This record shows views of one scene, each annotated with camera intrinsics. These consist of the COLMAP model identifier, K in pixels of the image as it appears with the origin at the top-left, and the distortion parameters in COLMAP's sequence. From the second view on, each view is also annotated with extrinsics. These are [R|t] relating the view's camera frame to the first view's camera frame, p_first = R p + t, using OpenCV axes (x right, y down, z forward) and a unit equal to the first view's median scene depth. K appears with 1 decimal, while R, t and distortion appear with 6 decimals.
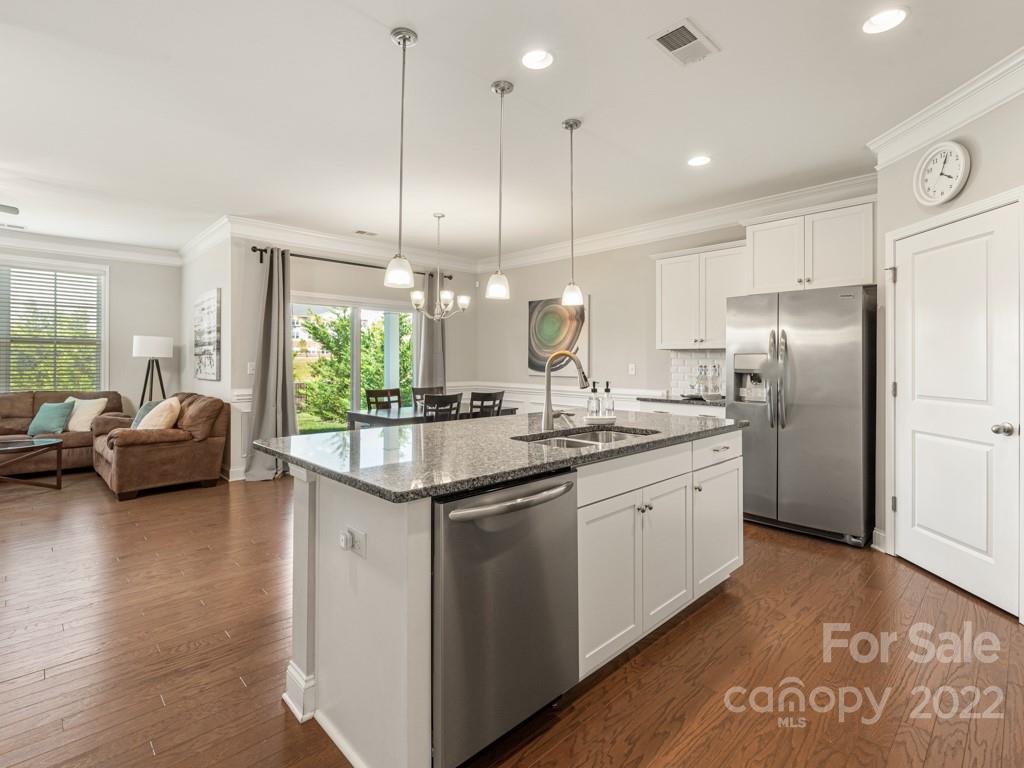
lens RADIAL K [[487.4, 0, 512.9], [0, 487.4, 362.5], [0, 0, 1]] dist [-0.000139, 0.000013]
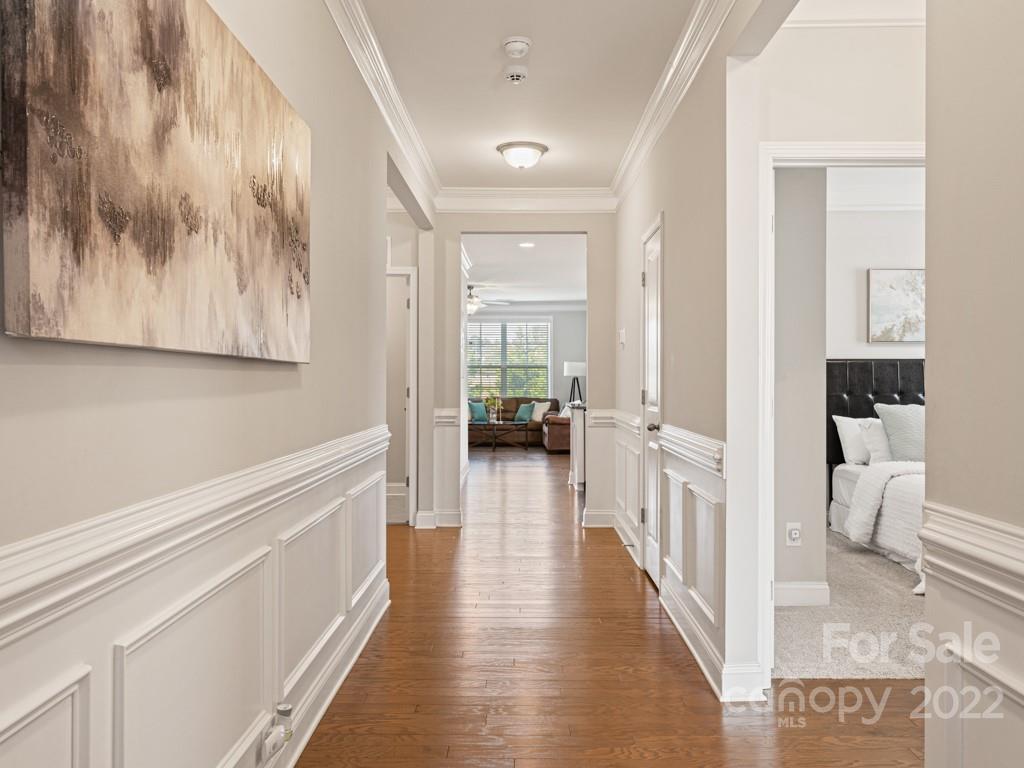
lens RADIAL K [[715.5, 0, 512.0], [0, 715.5, 384.0], [0, 0, 1]] dist [0.000358, 0.000067]
pose [[0.716195, 0.010990, -0.697814, 0.644899], [-0.005162, 0.999932, 0.010450, -0.008084], [0.697881, -0.003882, 0.716203, -0.691617]]
